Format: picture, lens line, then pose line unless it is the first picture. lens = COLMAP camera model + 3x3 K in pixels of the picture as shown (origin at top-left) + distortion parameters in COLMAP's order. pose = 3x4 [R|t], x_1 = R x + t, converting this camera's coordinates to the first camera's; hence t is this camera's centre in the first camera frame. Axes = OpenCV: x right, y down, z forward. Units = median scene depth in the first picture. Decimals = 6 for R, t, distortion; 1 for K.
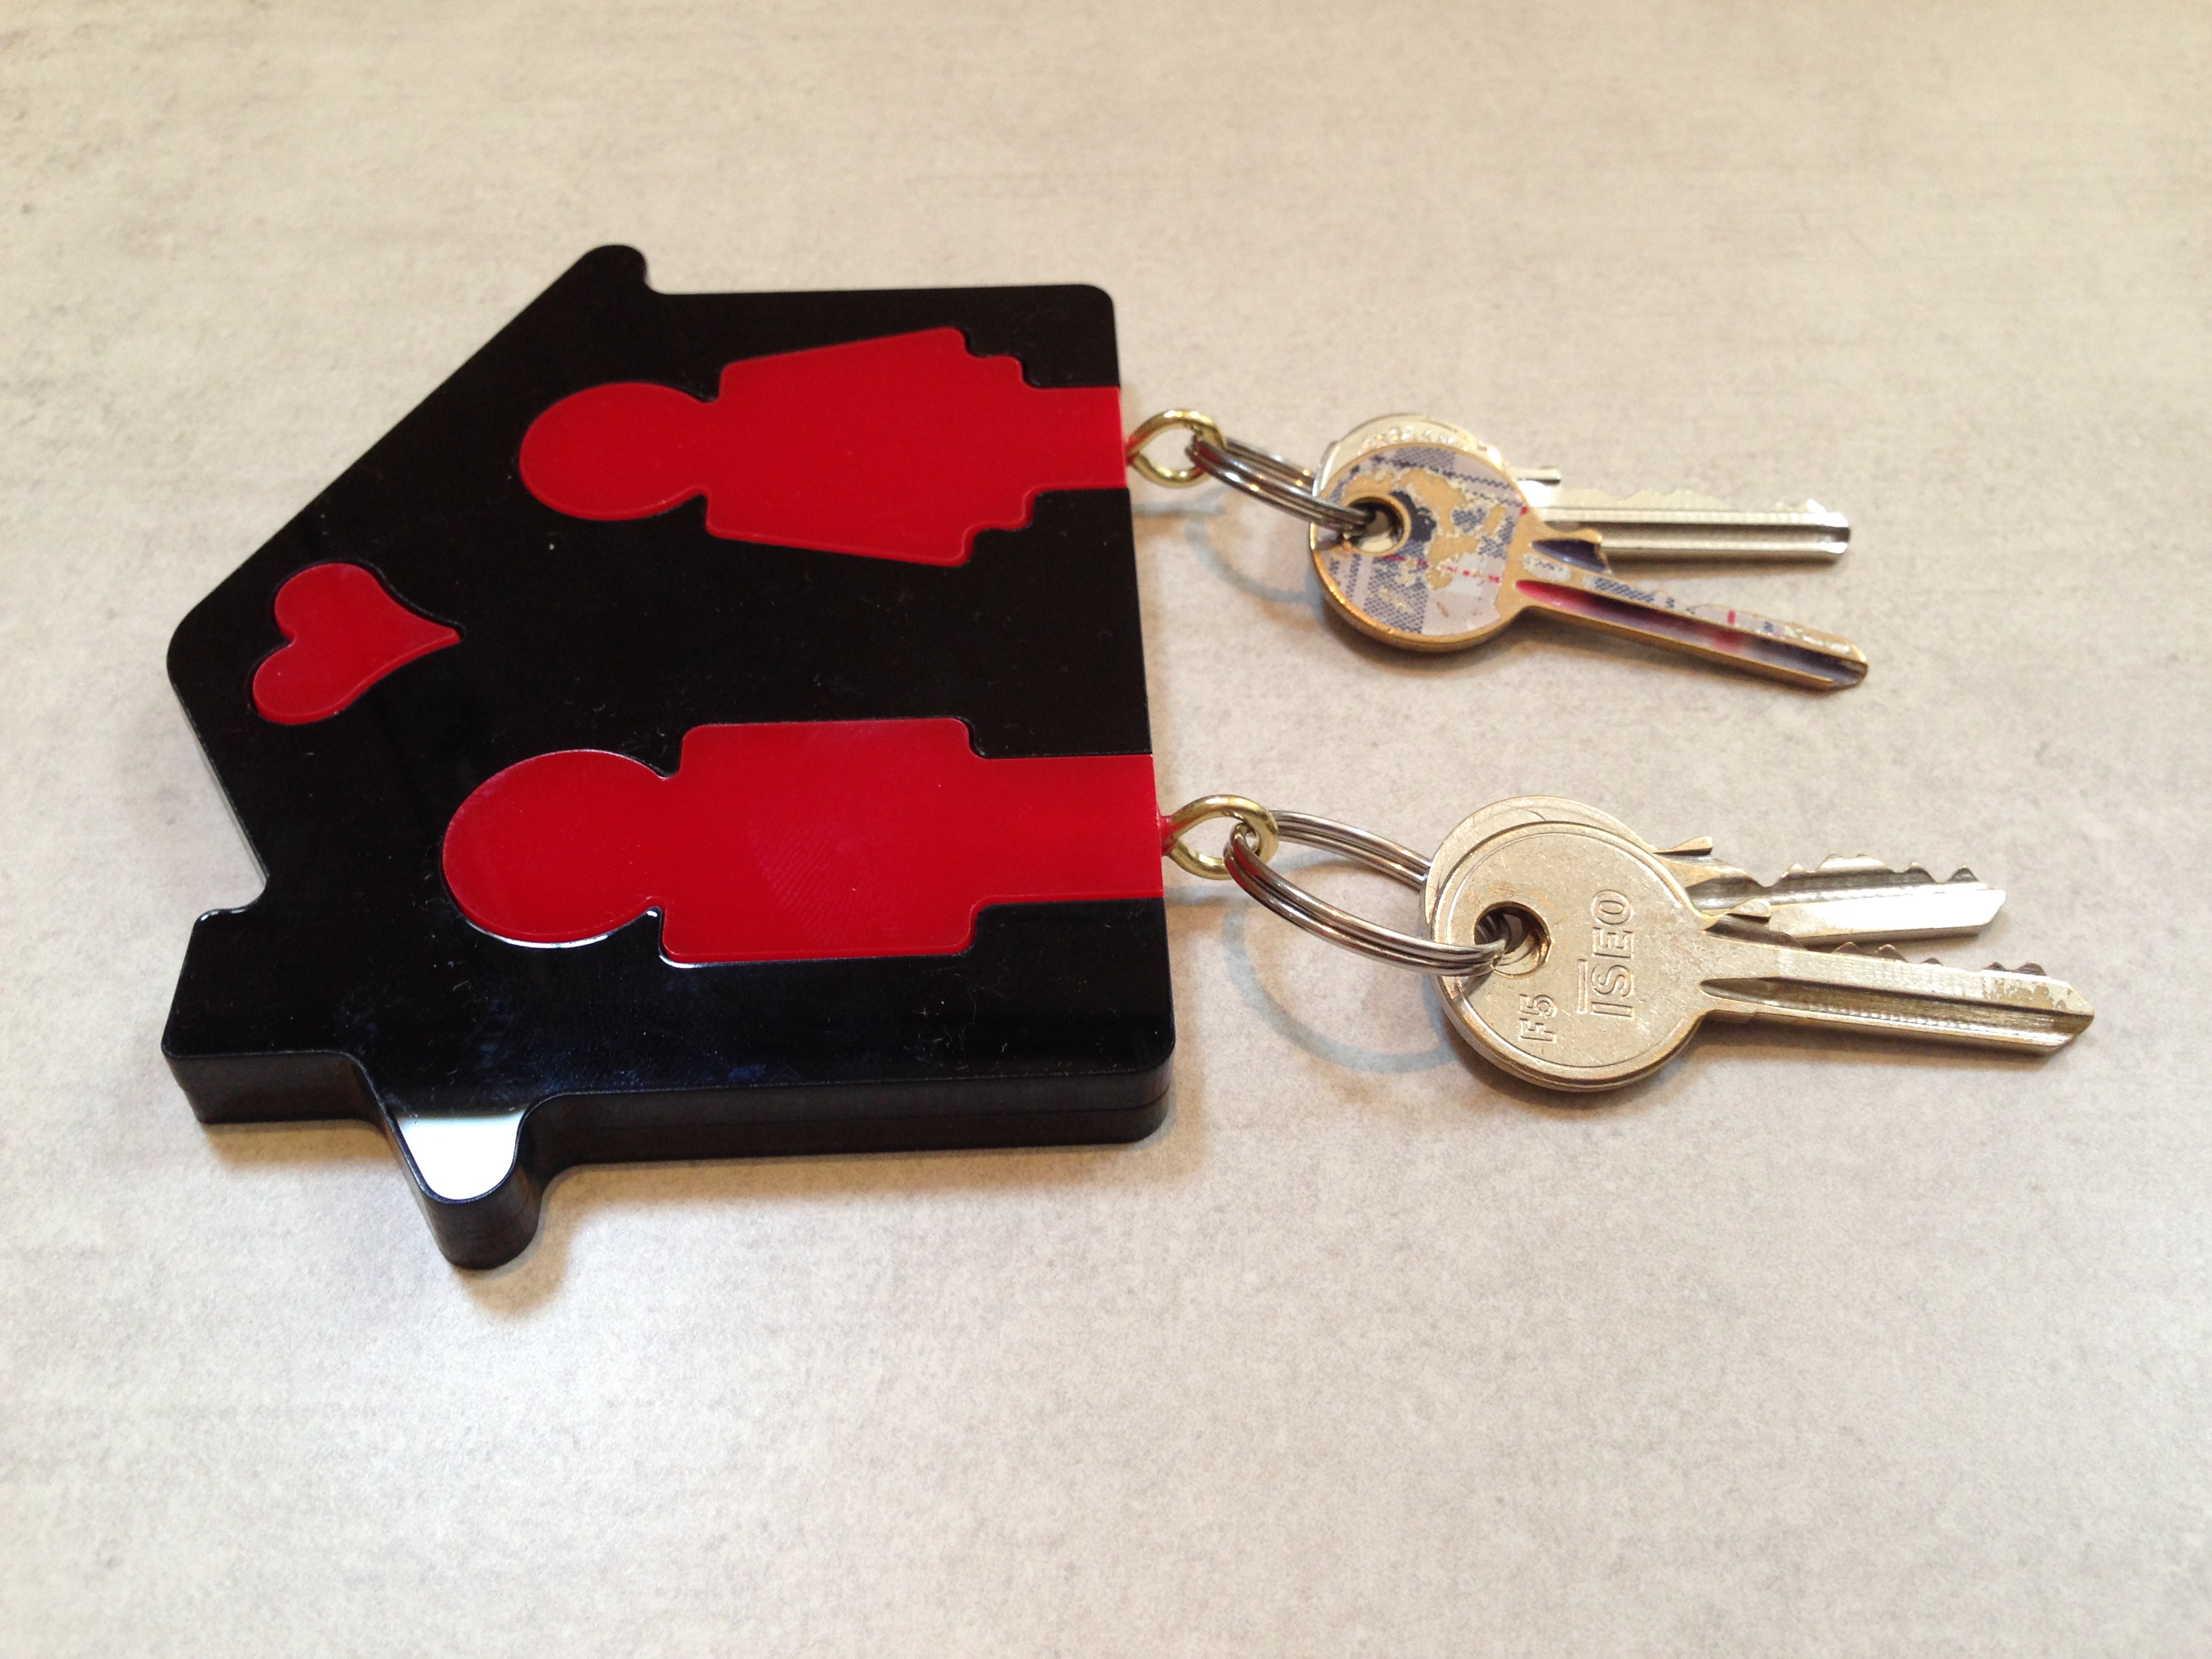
lens RADIAL K [[2093.7, 0, 1098.9], [0, 2093.7, 818.7], [0, 0, 1]] dist [0.126102, -0.323604]
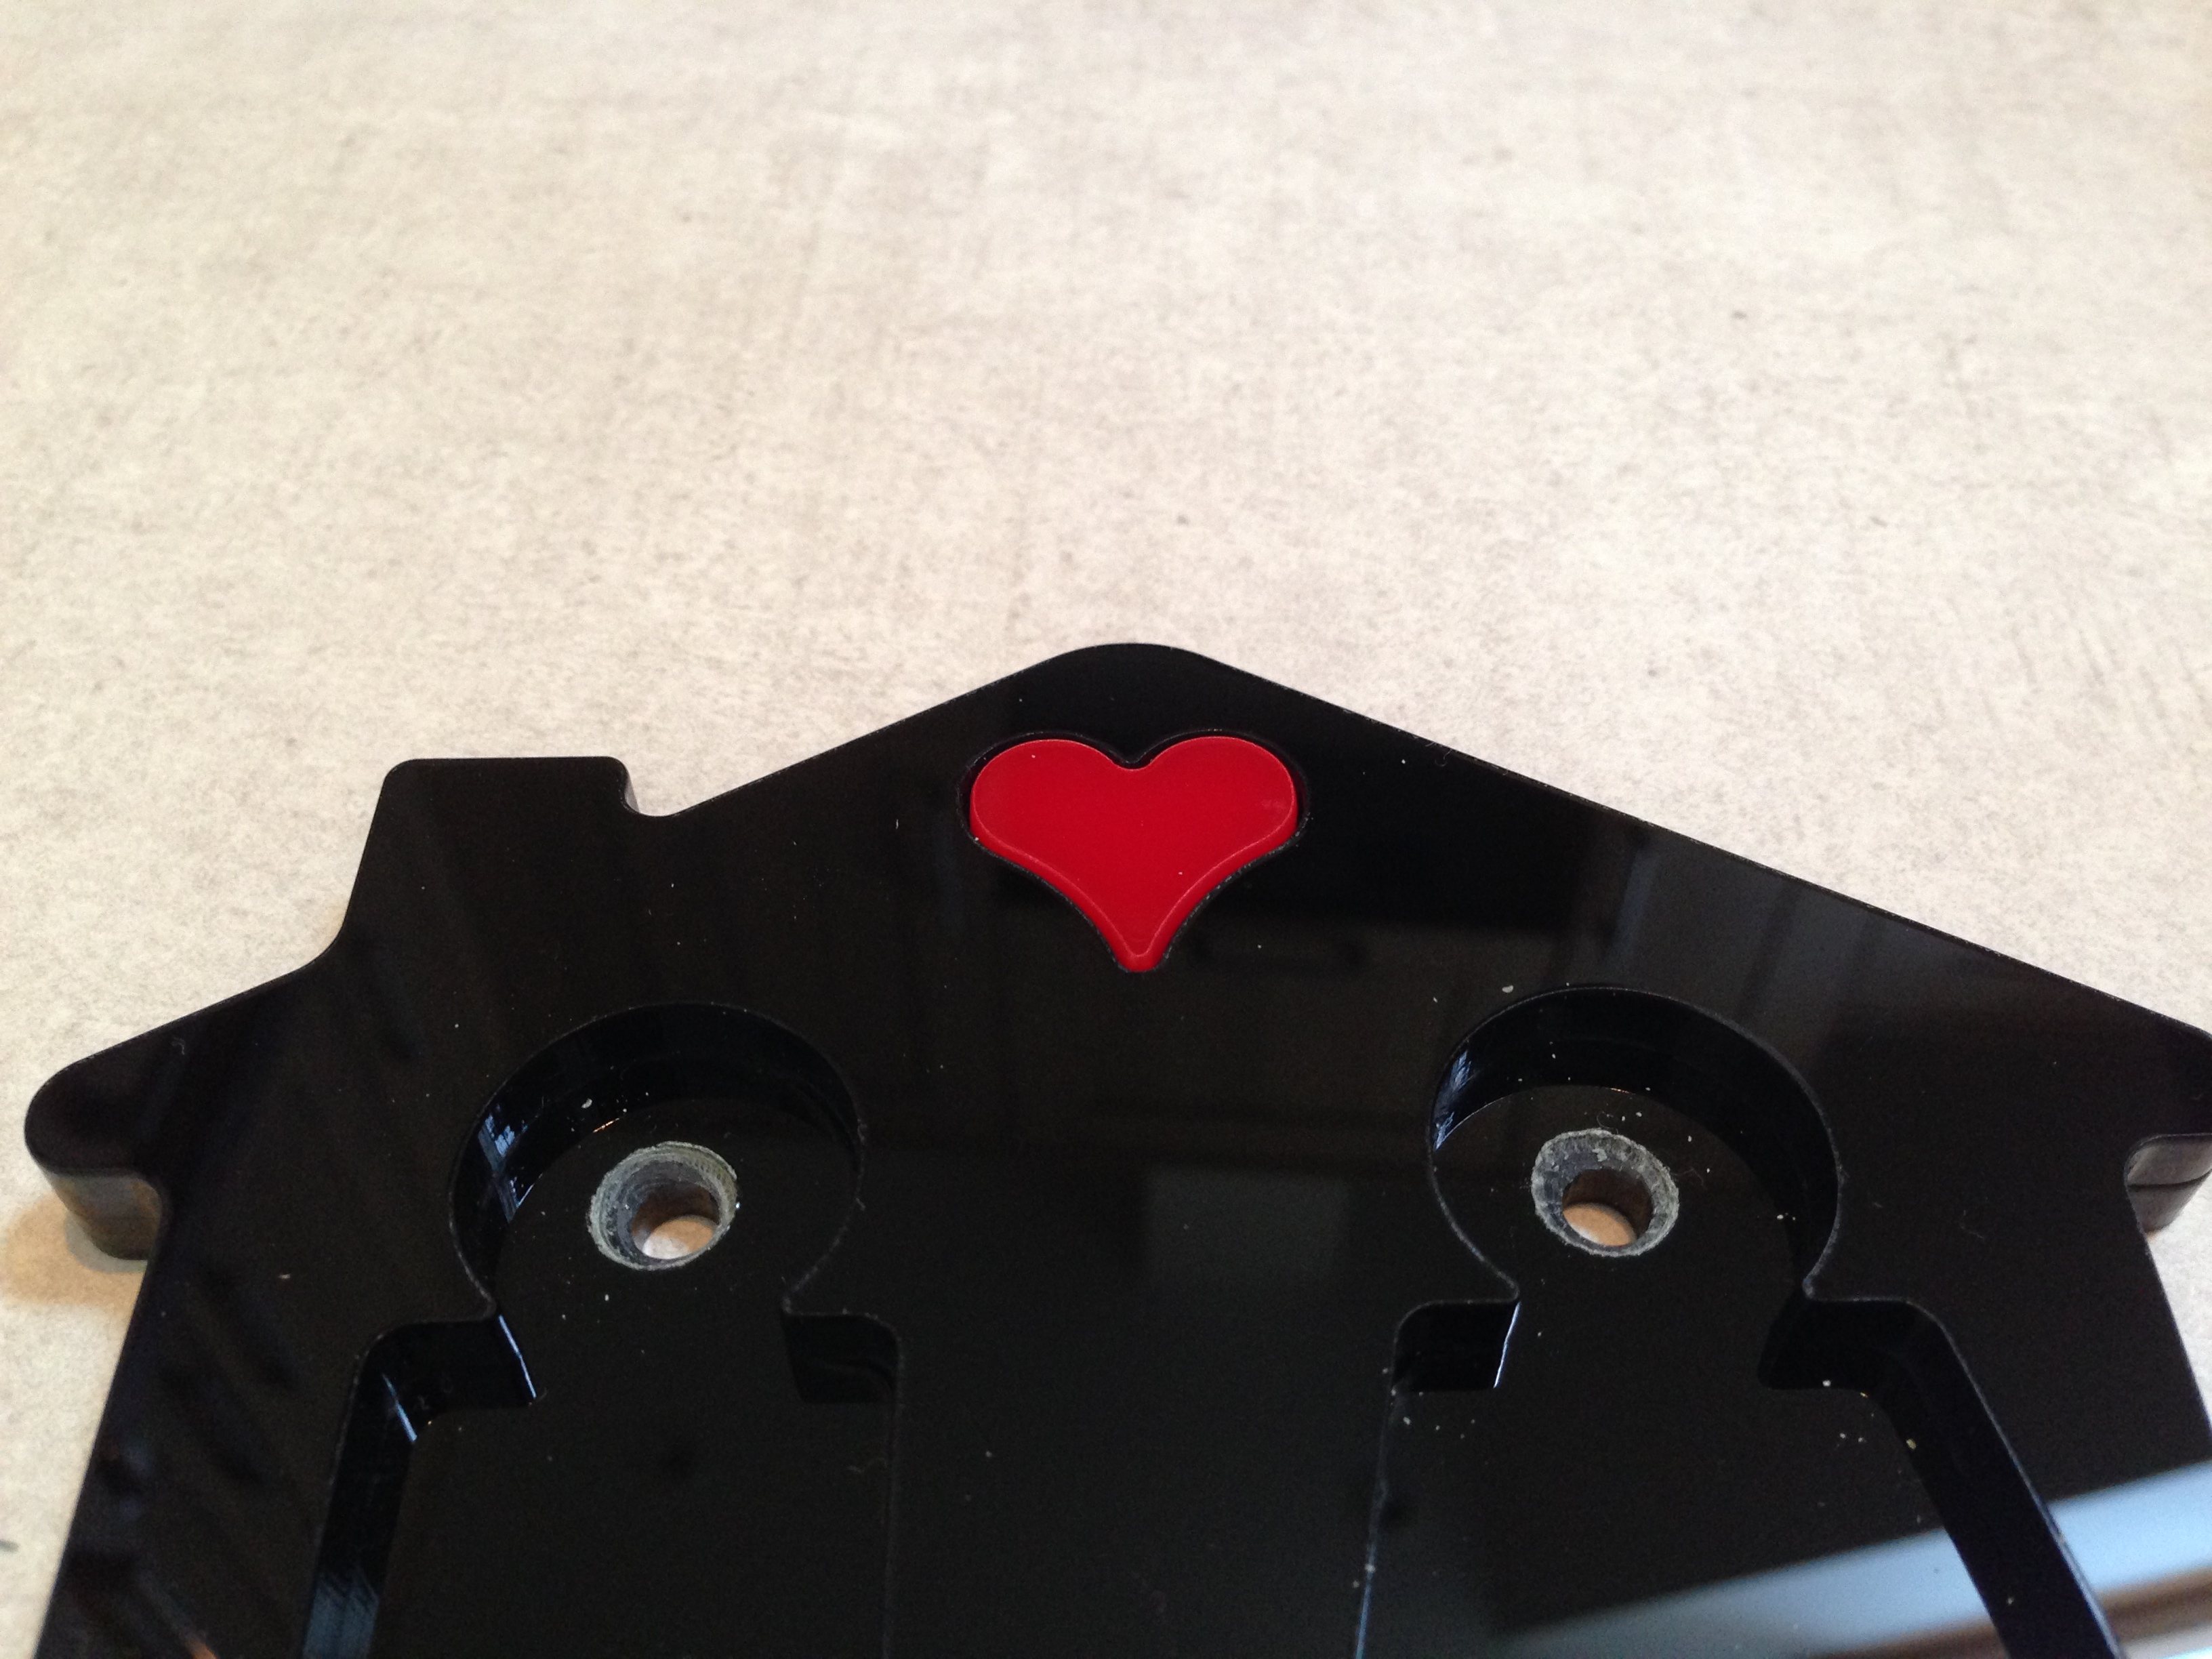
lens RADIAL K [[2142.7, 0, 1115.0], [0, 2142.7, 788.8], [0, 0, 1]] dist [0.121699, -0.321504]
pose [[-0.079859, 0.736263, -0.671967, 0.453794], [-0.768763, 0.383628, 0.511697, -0.268023], [0.634529, 0.557447, 0.535375, 0.506660]]
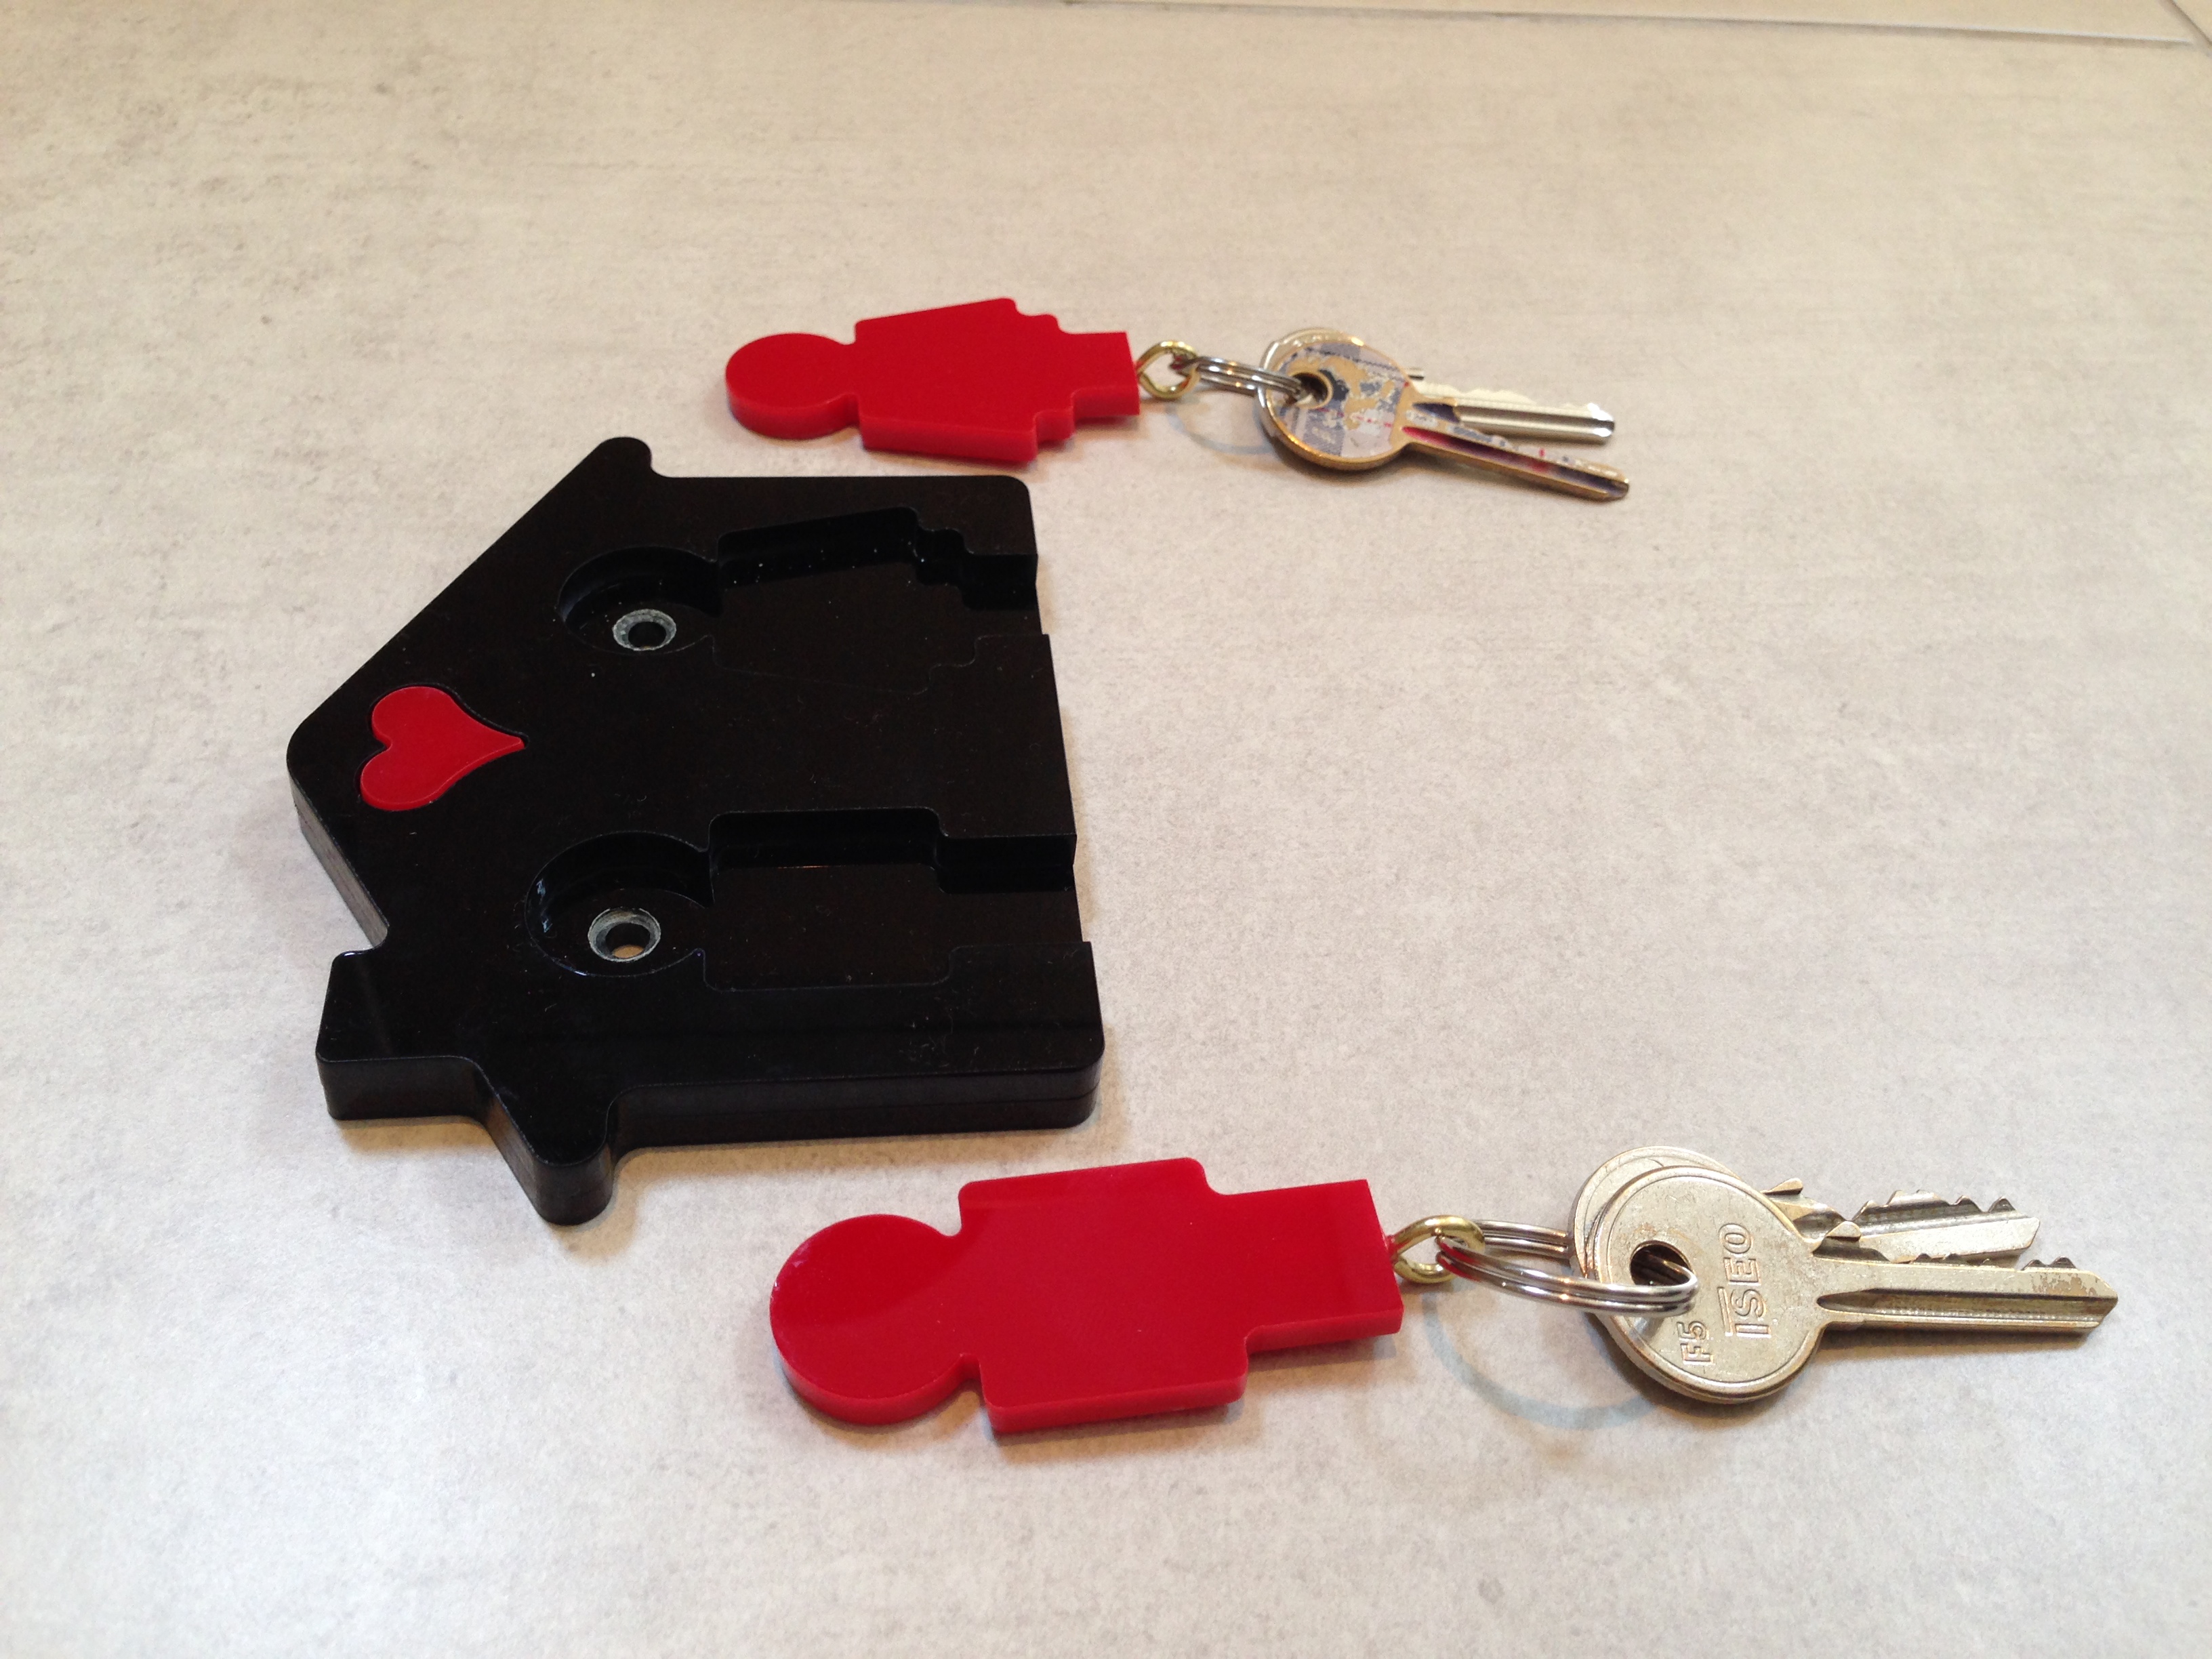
lens RADIAL K [[2107.1, 0, 1101.4], [0, 2107.1, 787.0], [0, 0, 1]] dist [0.093056, -0.194060]
pose [[0.993812, -0.011294, 0.110500, -0.205740], [0.021299, 0.995733, -0.089787, 0.137764], [-0.109015, 0.091585, 0.989812, -0.347733]]
